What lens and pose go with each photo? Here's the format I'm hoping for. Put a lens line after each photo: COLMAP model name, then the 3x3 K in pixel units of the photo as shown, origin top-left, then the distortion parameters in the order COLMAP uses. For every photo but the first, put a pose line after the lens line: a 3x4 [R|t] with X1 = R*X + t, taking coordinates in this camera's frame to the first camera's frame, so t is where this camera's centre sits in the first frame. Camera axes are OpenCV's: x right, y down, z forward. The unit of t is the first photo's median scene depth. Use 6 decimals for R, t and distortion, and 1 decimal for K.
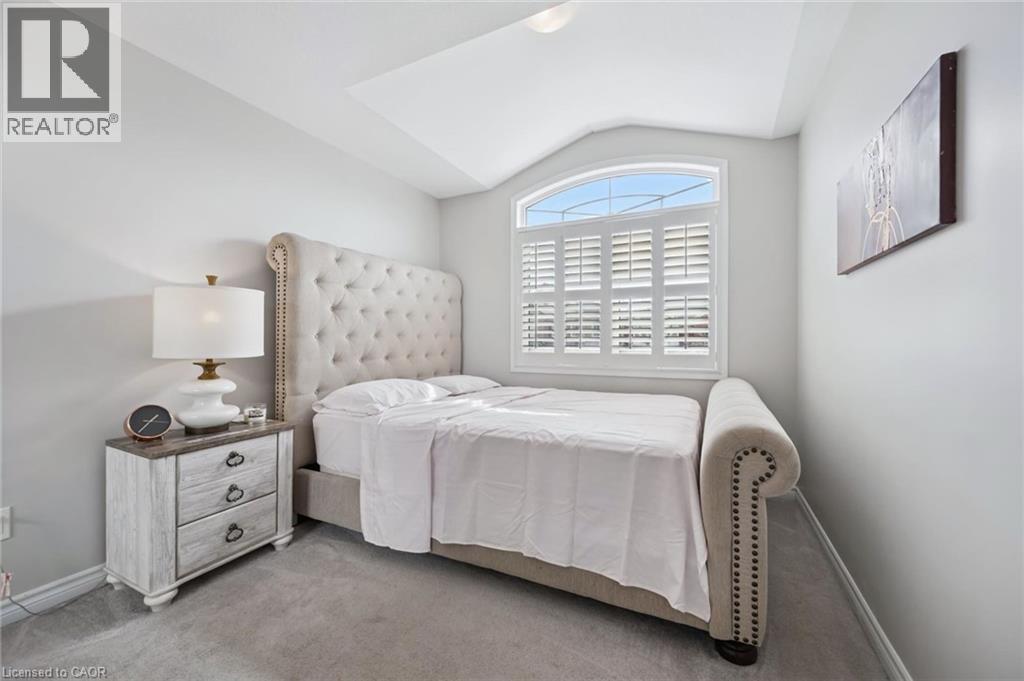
lens RADIAL K [[402.1, 0, 515.2], [0, 402.1, 344.5], [0, 0, 1]] dist [-0.001020, 0.000017]
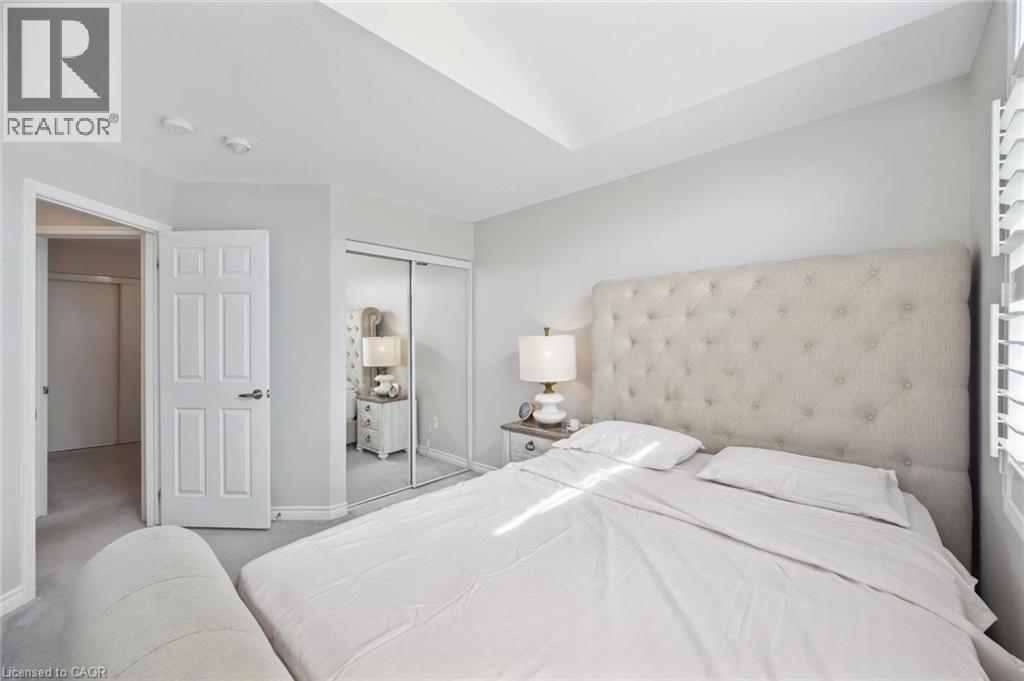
lens RADIAL K [[402.1, 0, 515.2], [0, 402.1, 344.5], [0, 0, 1]] dist [-0.001020, 0.000017]
pose [[-0.299034, 0.001315, -0.954241, 0.793842], [-0.017662, 0.999820, 0.006913, -0.117411], [0.954079, 0.018920, -0.298957, 1.365678]]
